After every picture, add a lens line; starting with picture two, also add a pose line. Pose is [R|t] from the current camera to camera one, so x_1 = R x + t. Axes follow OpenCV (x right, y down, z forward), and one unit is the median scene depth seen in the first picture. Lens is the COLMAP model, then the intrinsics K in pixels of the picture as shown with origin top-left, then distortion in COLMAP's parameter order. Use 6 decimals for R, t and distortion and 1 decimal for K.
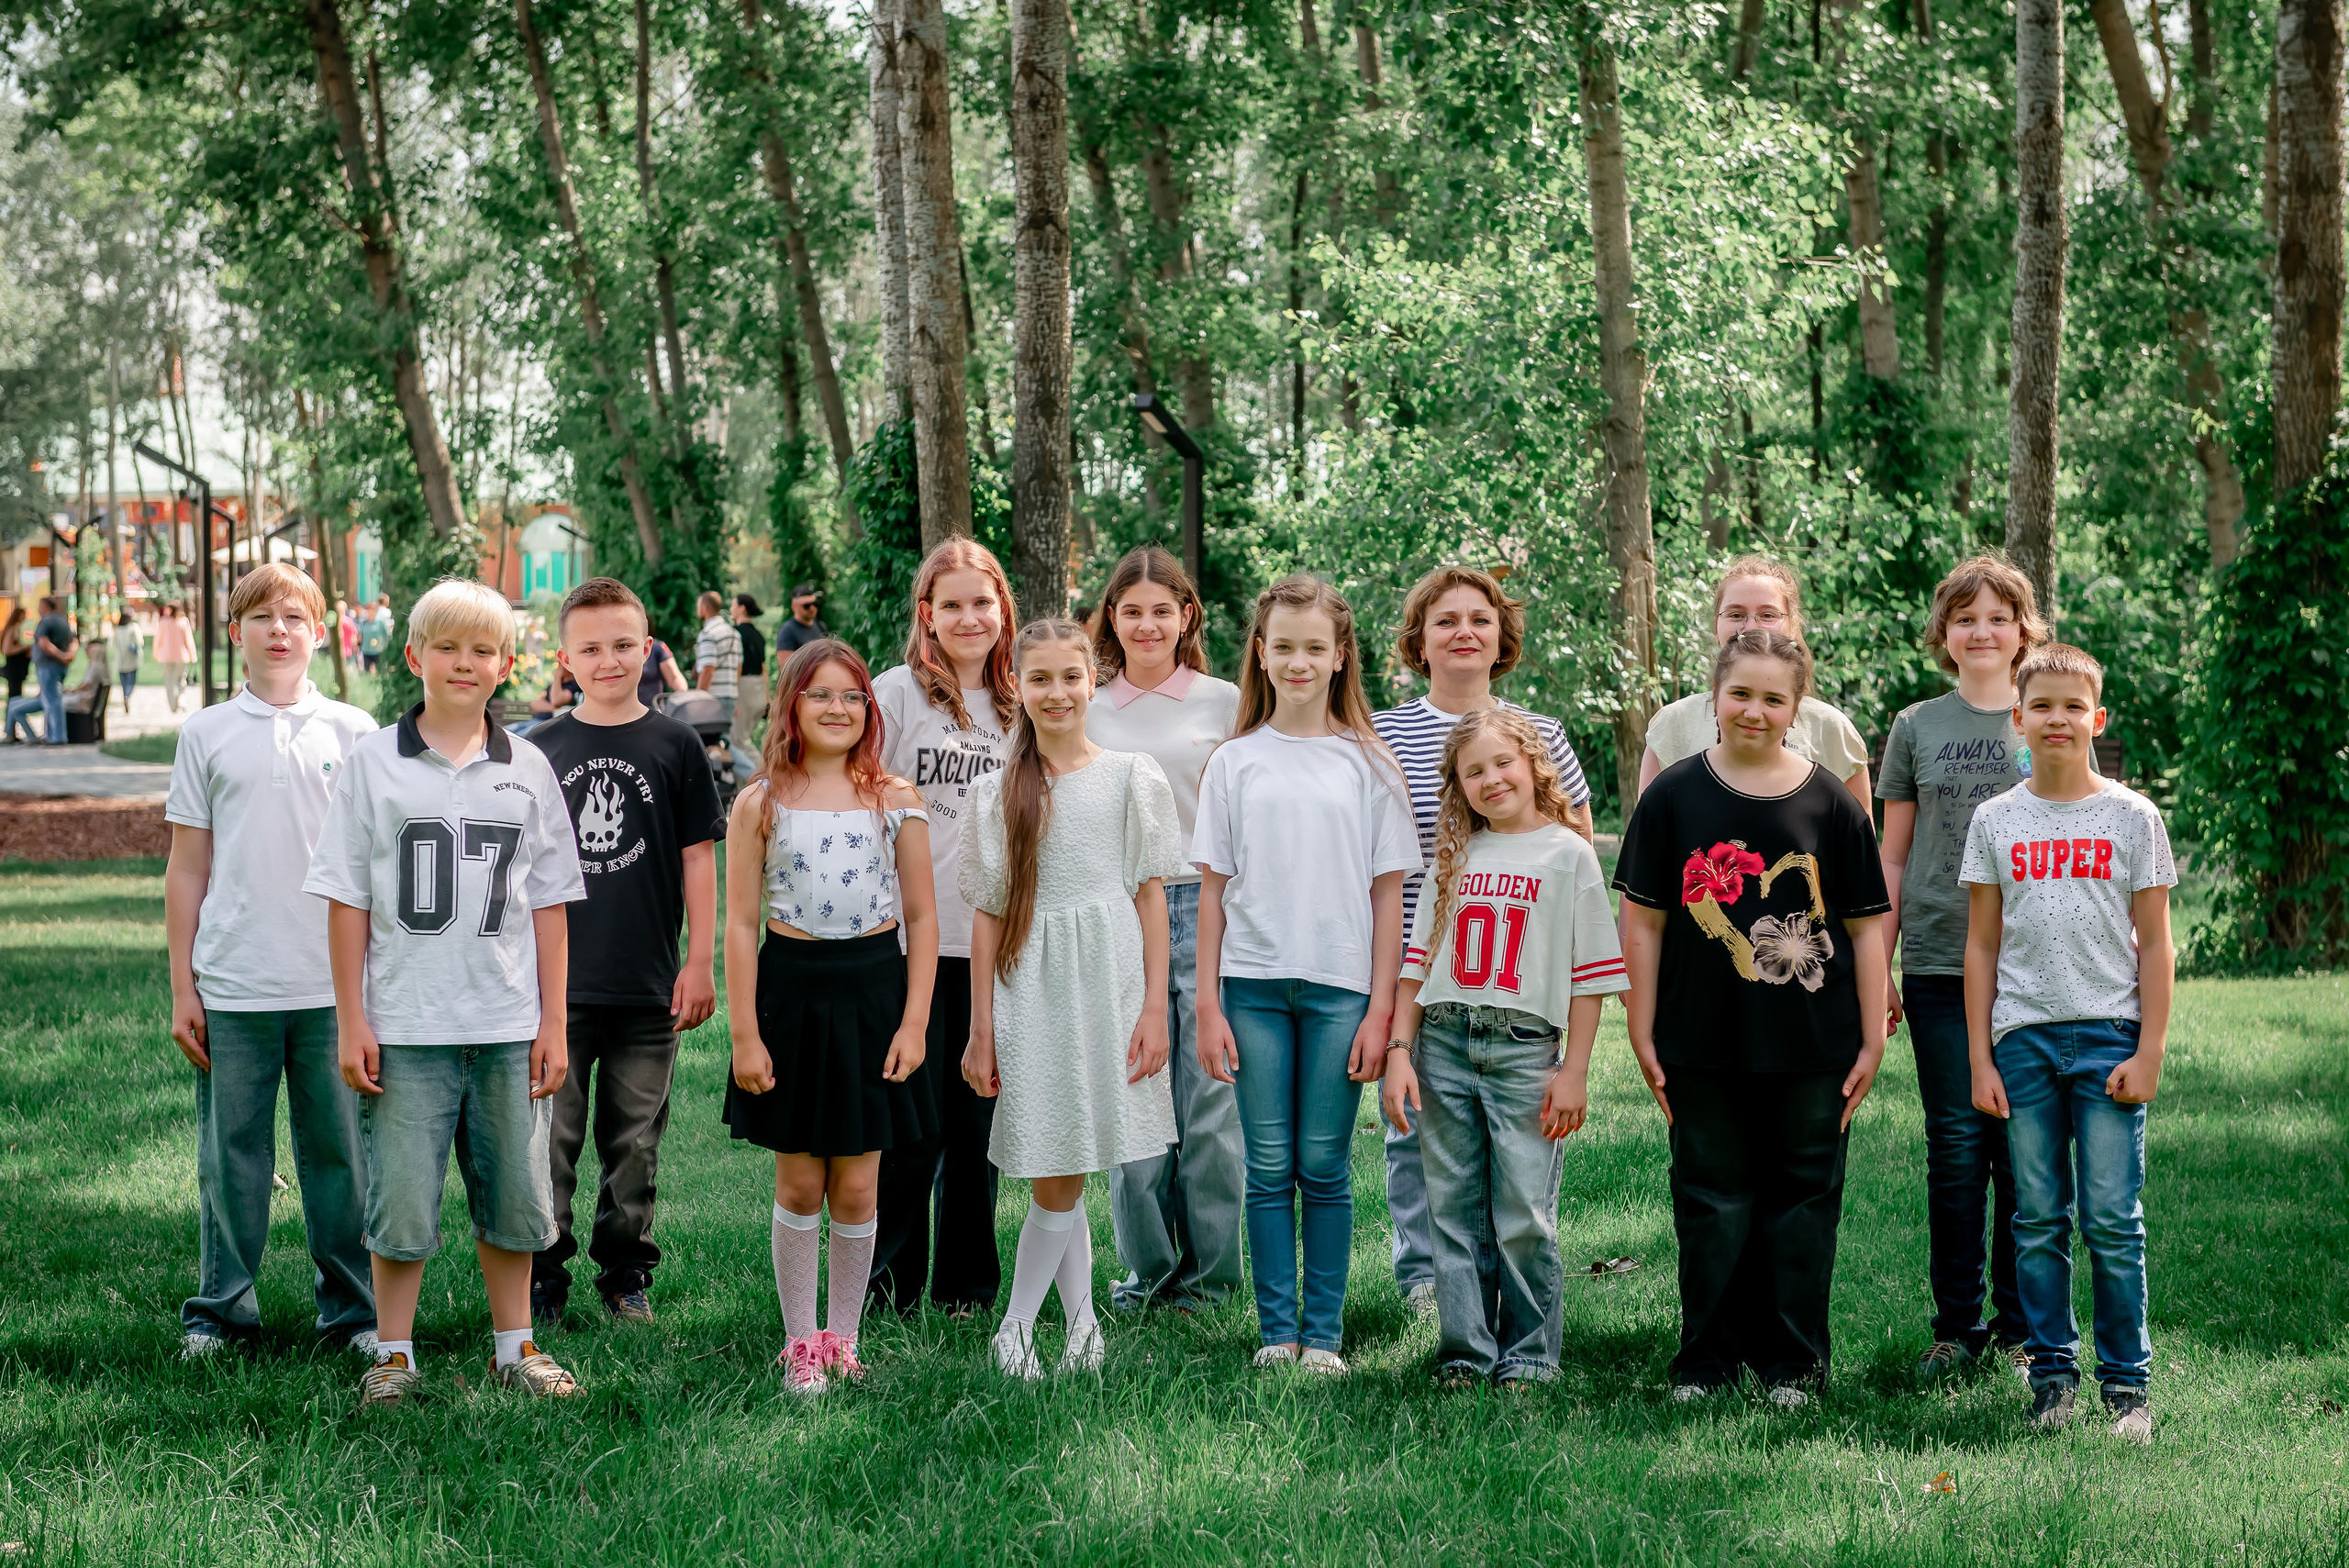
lens RADIAL K [[4712.5, 0, 1177.7], [0, 4712.5, 828.8], [0, 0, 1]] dist [-0.007887, -0.098513]
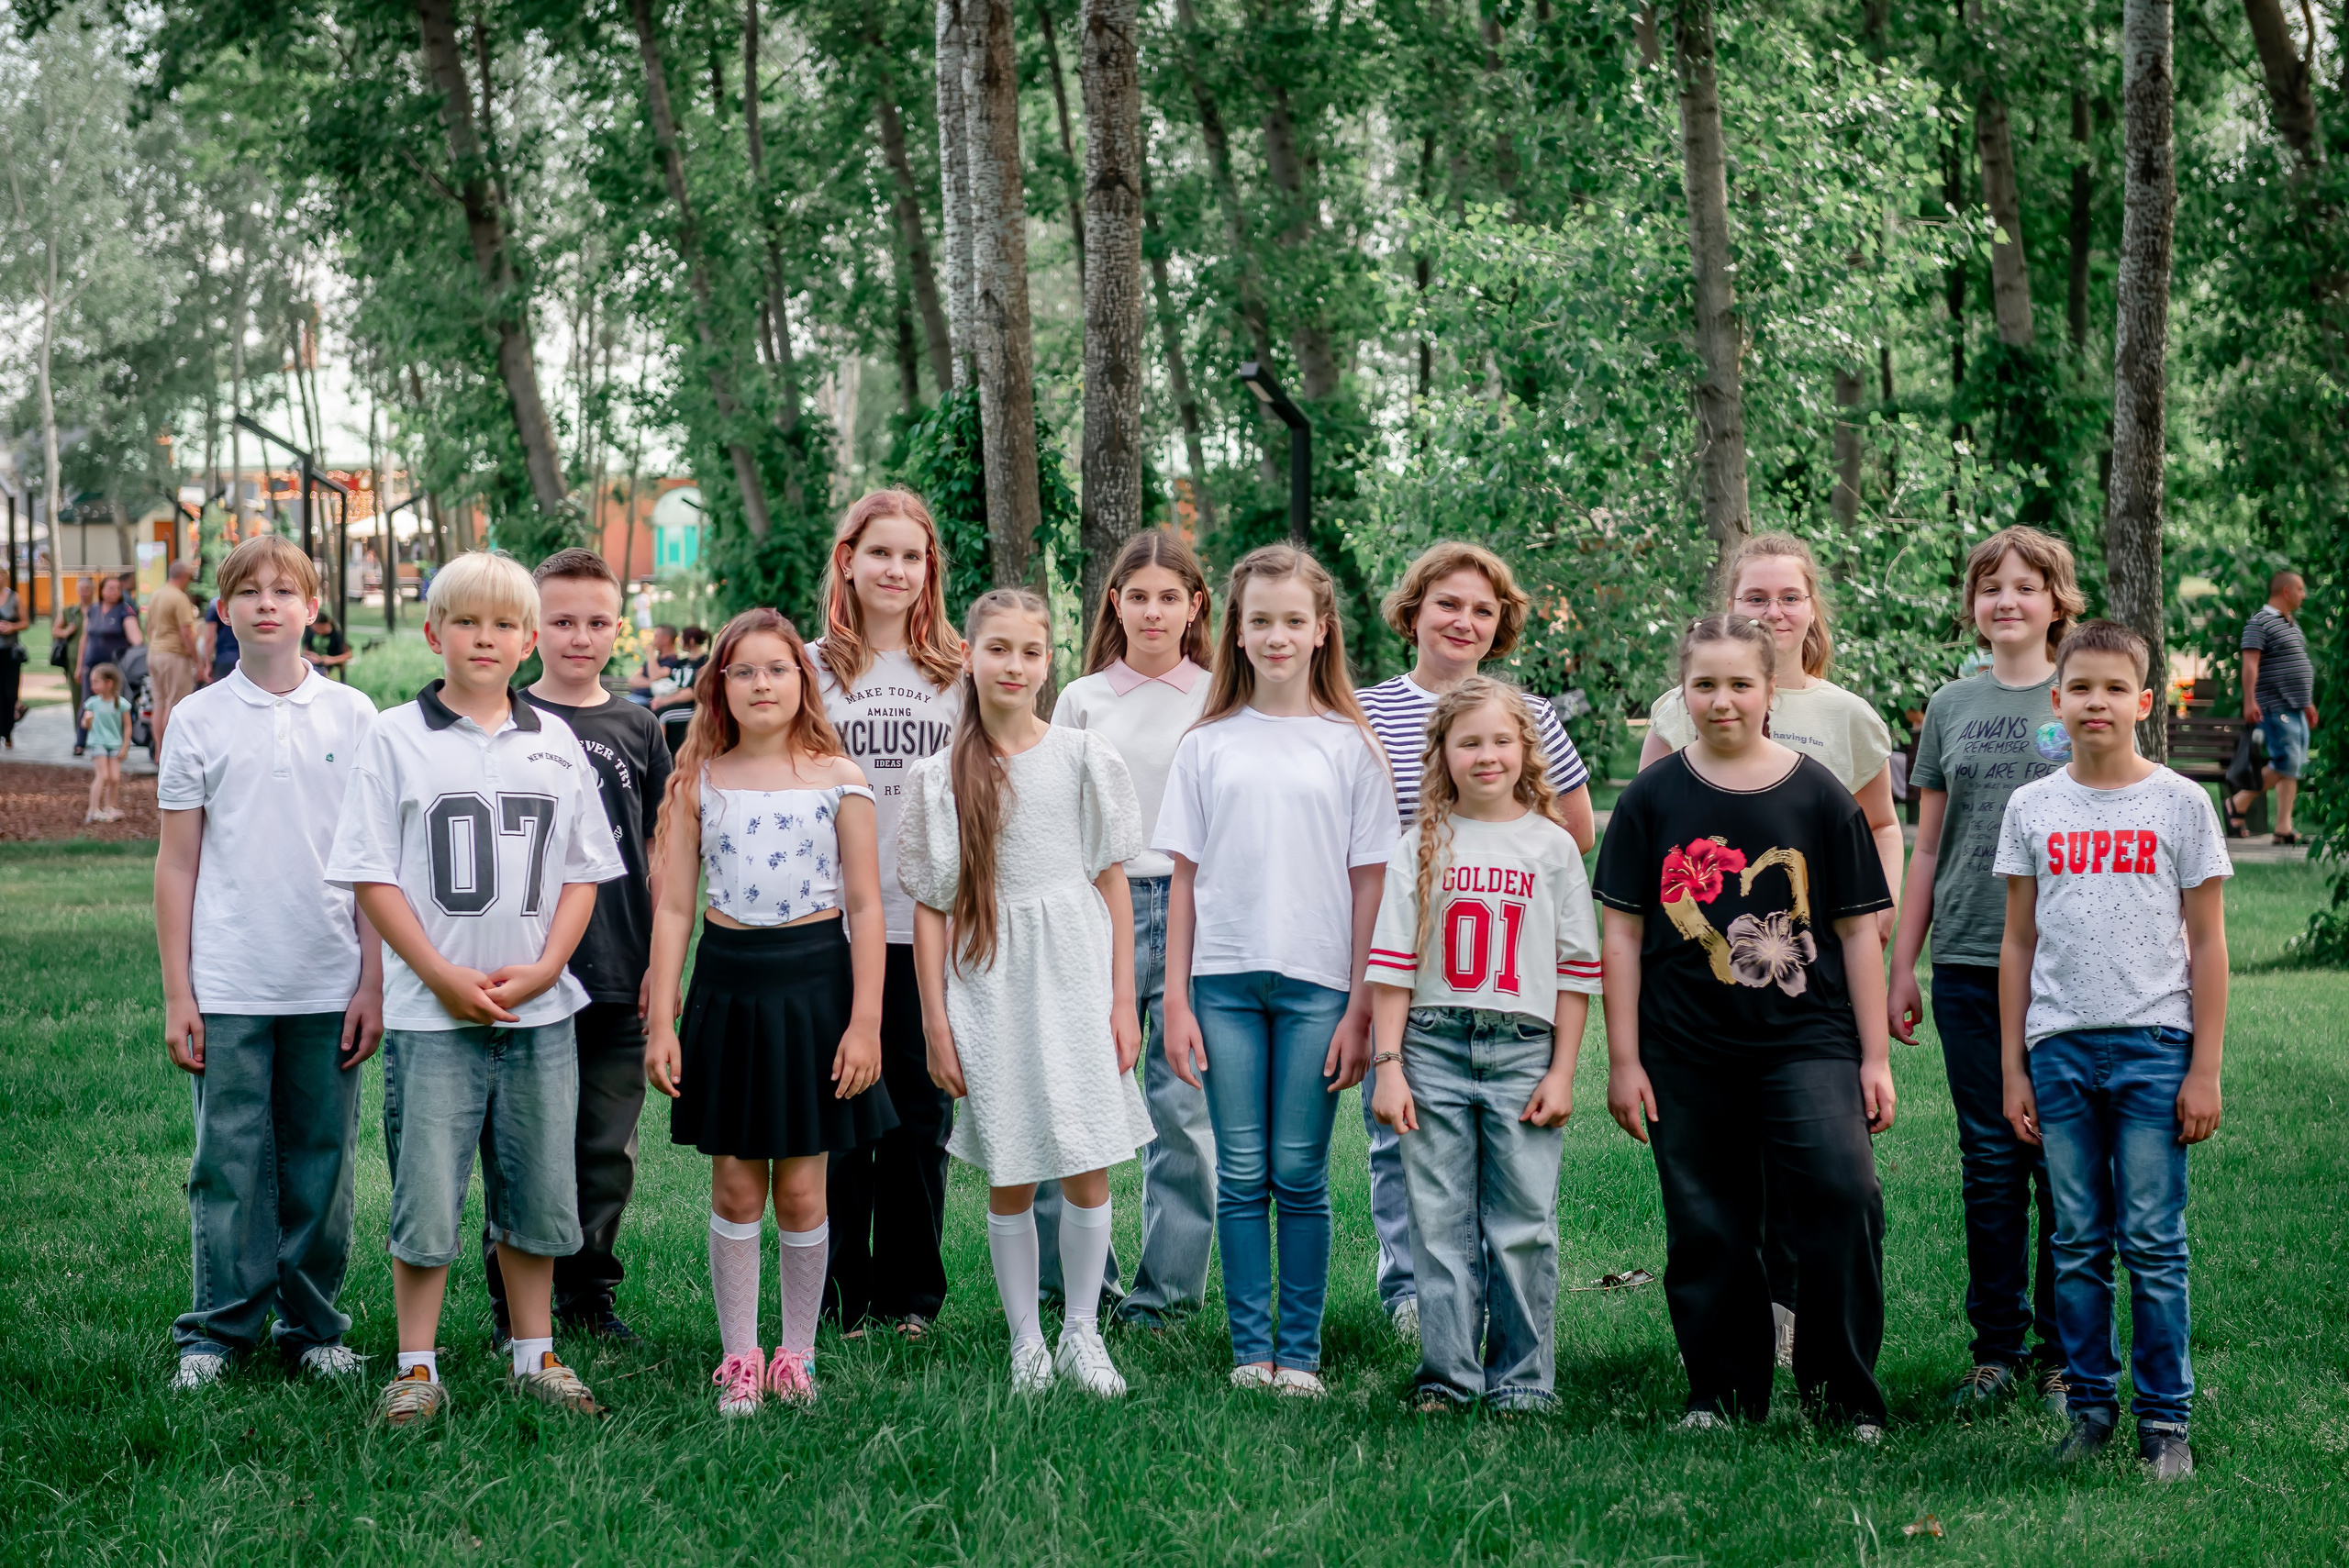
lens RADIAL K [[4745.7, 0, 1174.5], [0, 4745.7, 784.0], [0, 0, 1]] dist [0.015836, 0.005273]
pose [[0.999344, 0.001470, -0.036190, 0.017527], [-0.001638, 0.999988, -0.004603, -0.000873], [0.036182, 0.004659, 0.999334, 0.026119]]
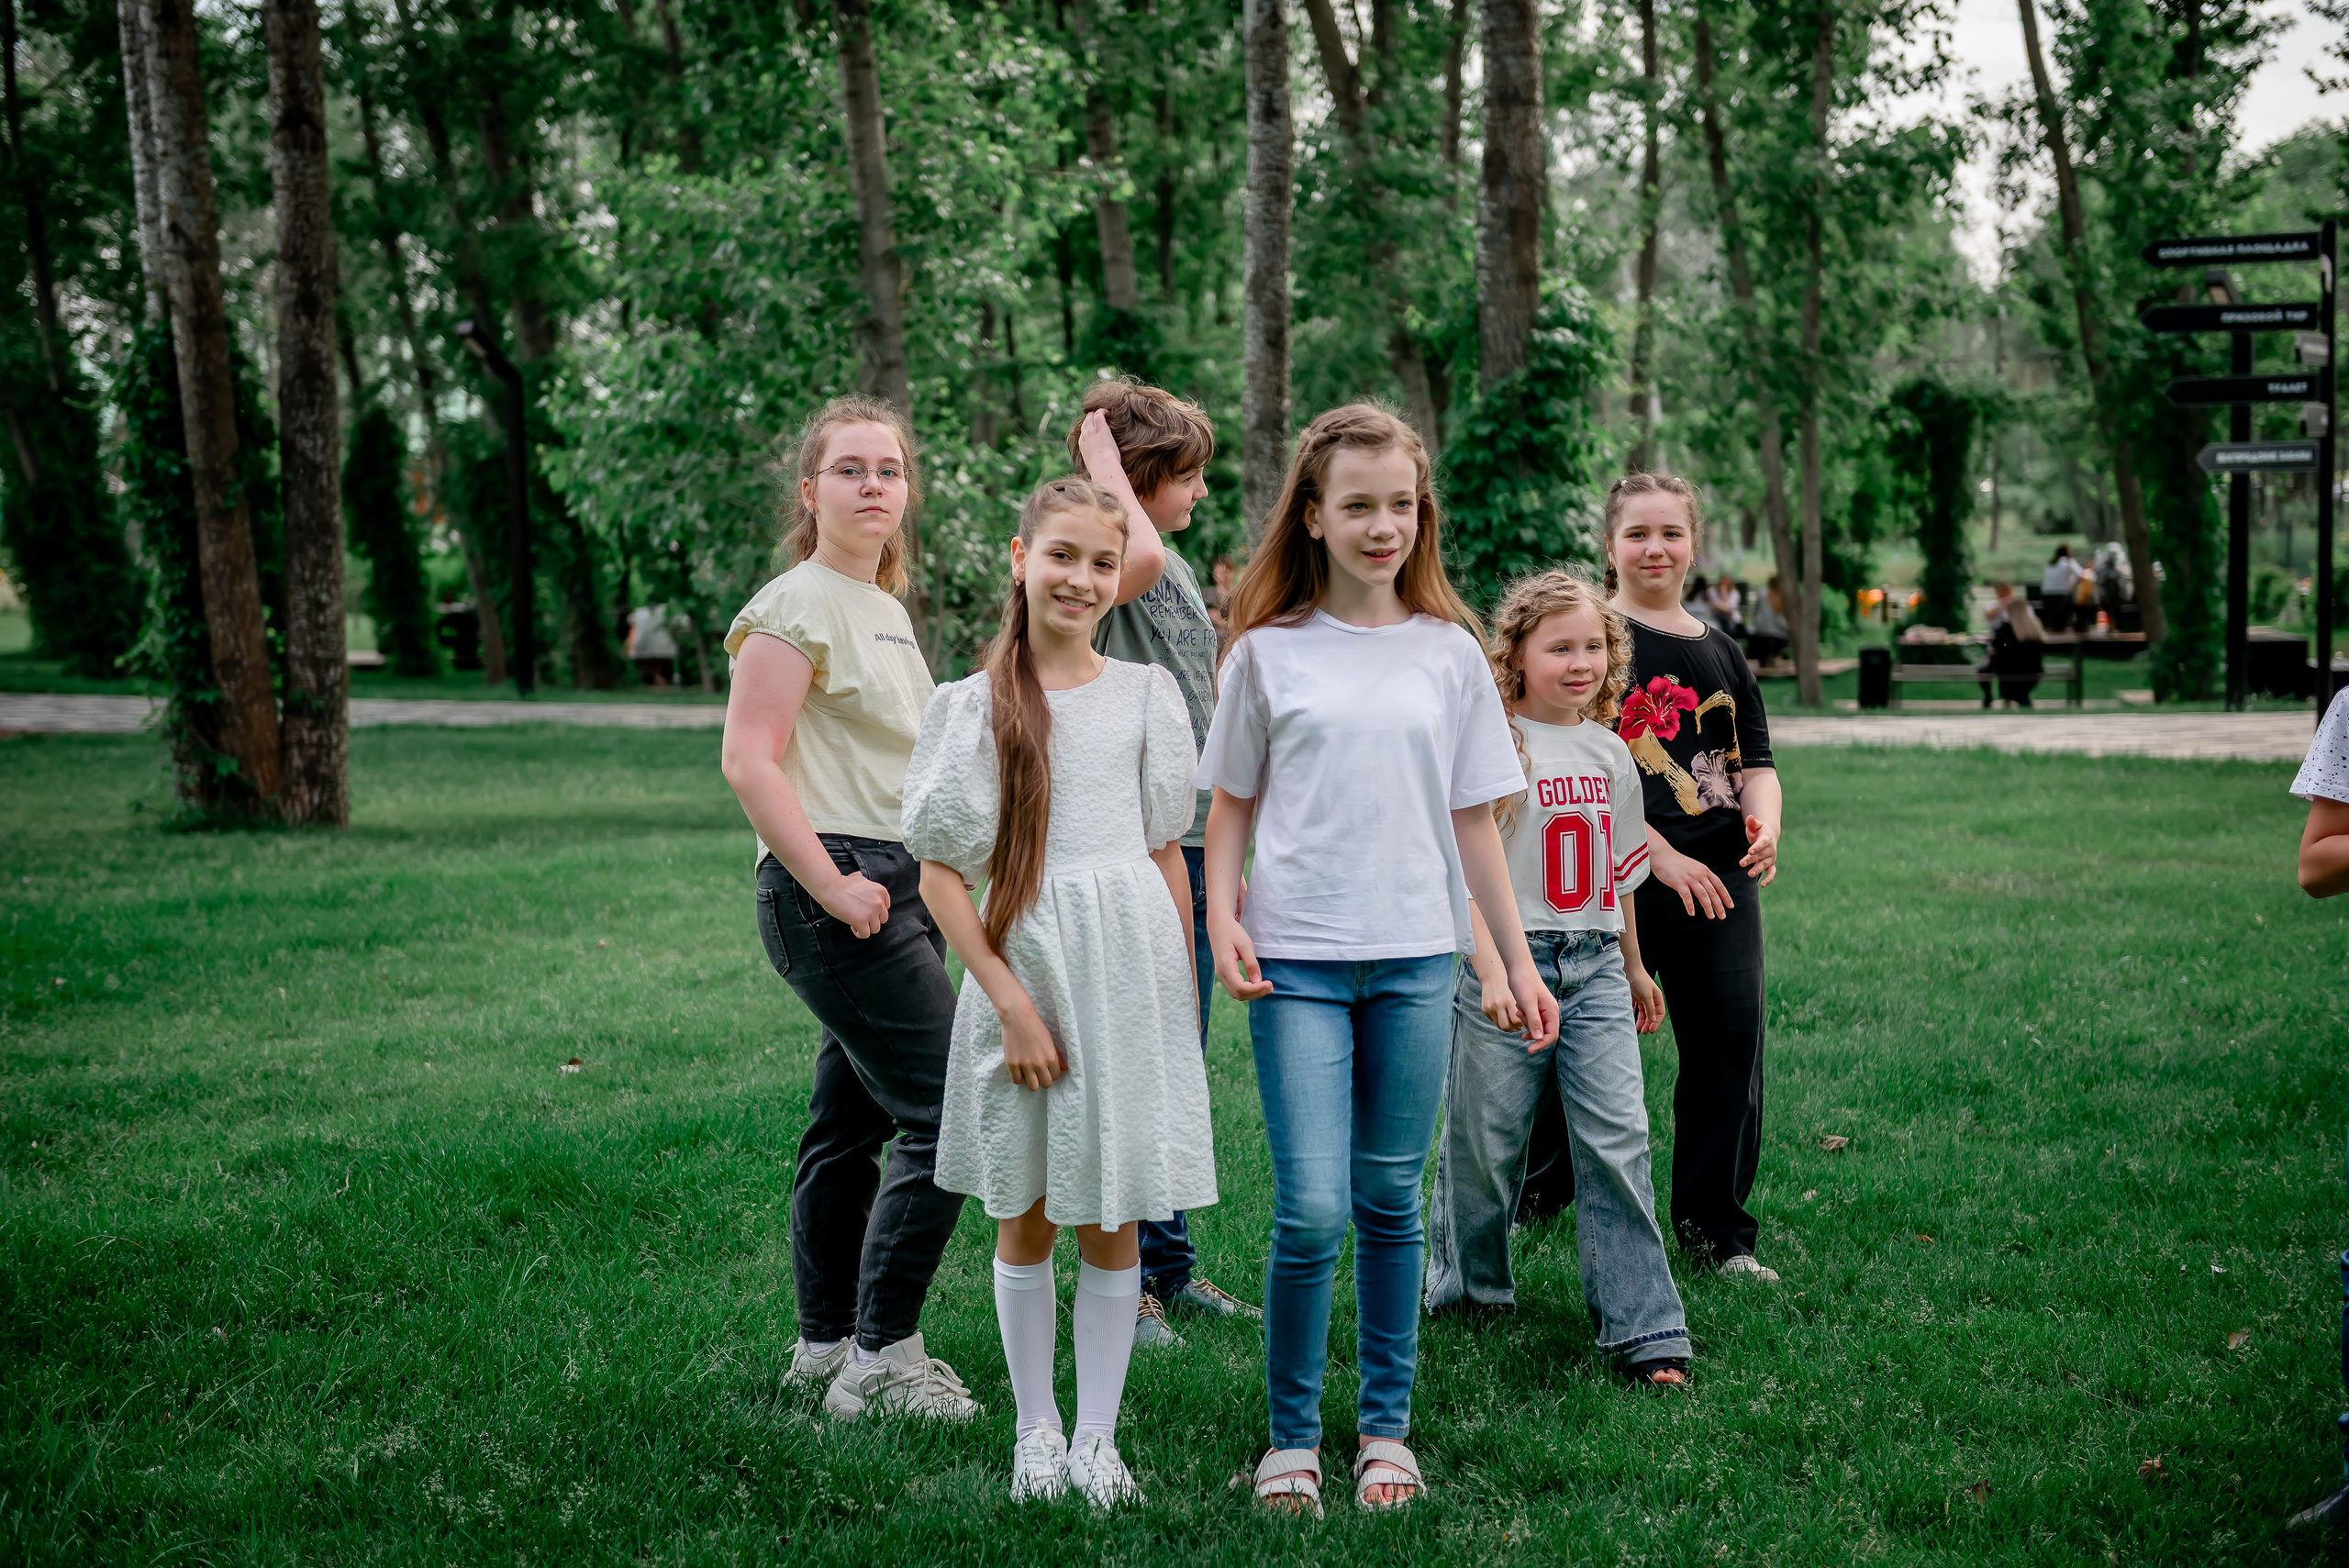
lens RADIAL K [[3541.1, 0, 1174.5], [0, 3541.1, 784.0], [0, 0, 1]] dist [0.115166, -0.123370]
pose [[0.986623, -0.027514, 0.160682, 0.026786], [0.023529, 0.999368, 0.026647, -0.002633], [-0.161314, -0.022510, 0.986646, 0.192116]]
